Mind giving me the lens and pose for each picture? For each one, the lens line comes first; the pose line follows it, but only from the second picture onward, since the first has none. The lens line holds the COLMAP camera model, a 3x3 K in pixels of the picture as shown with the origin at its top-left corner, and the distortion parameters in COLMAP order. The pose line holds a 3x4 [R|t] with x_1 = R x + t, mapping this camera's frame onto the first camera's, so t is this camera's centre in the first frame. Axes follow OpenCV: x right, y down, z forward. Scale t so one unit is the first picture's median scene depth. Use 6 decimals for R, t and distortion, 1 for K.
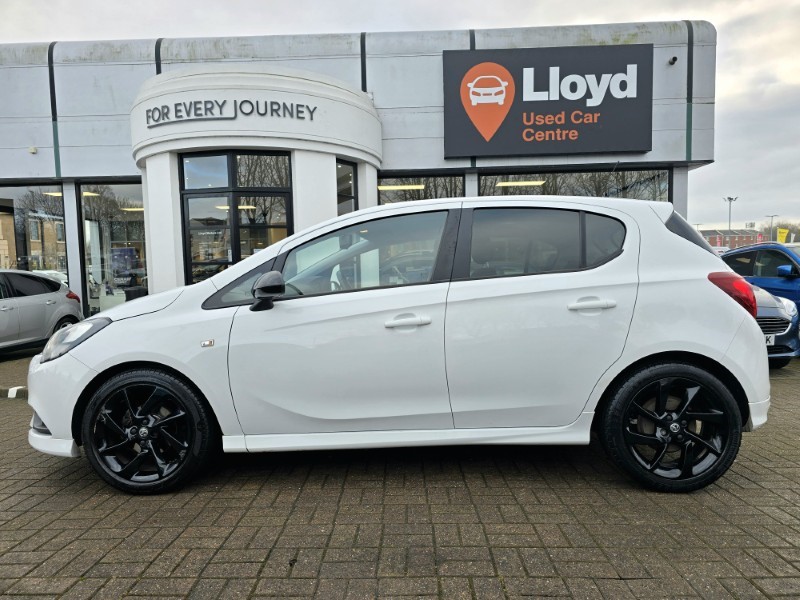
lens RADIAL K [[535.9, 0, 401.3], [0, 535.9, 302.8], [0, 0, 1]] dist [0.051465, -0.038596]
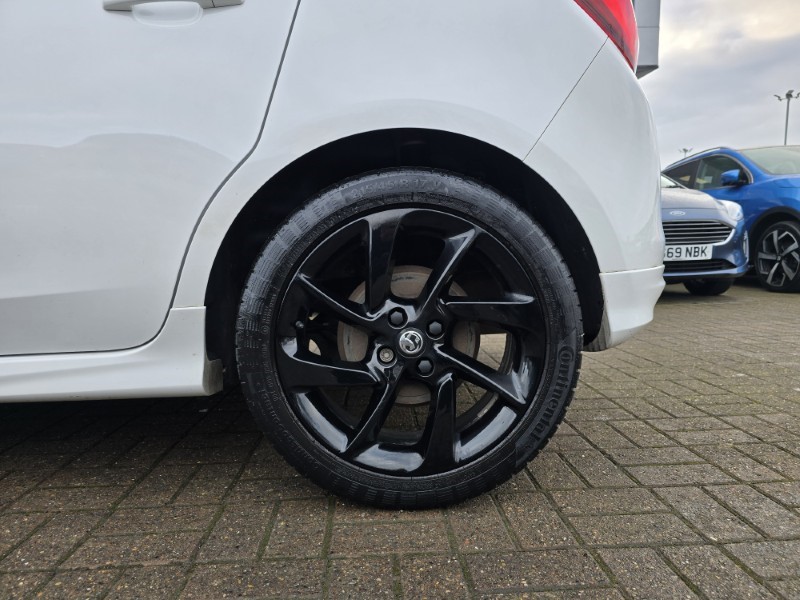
lens RADIAL K [[533.5, 0, 397.6], [0, 533.5, 303.4], [0, 0, 1]] dist [0.054559, -0.038544]
pose [[0.998171, -0.015289, 0.058484, 0.117576], [0.010753, 0.996964, 0.077117, 0.043264], [-0.059486, -0.076347, 0.995305, 0.156680]]
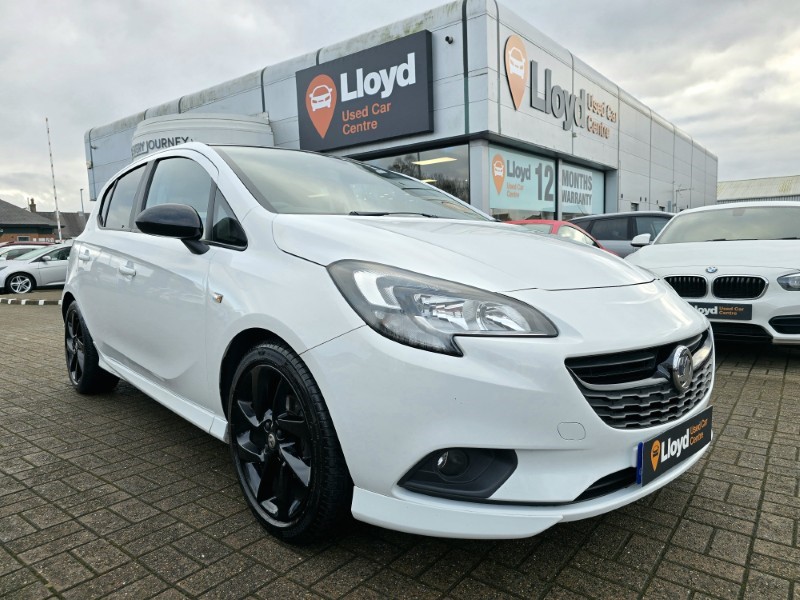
lens RADIAL K [[533.9, 0, 400.0], [0, 533.9, 300.0], [0, 0, 1]] dist [0.059400, -0.058901]
pose [[0.807769, 0.053227, -0.587091, 1.113964], [-0.021259, 0.997898, 0.061222, -0.004705], [0.589115, -0.036972, 0.807203, 0.085163]]
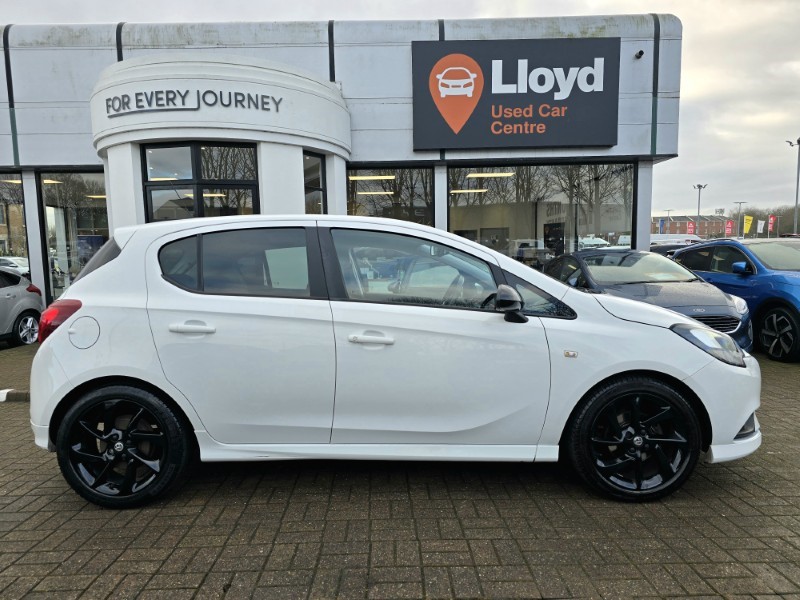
lens RADIAL K [[533.5, 0, 397.6], [0, 533.5, 303.4], [0, 0, 1]] dist [0.054559, -0.038544]
pose [[0.999361, -0.001332, 0.035708, 0.015927], [0.000242, 0.999535, 0.030498, -0.015797], [-0.035732, -0.030470, 0.998897, -0.001374]]
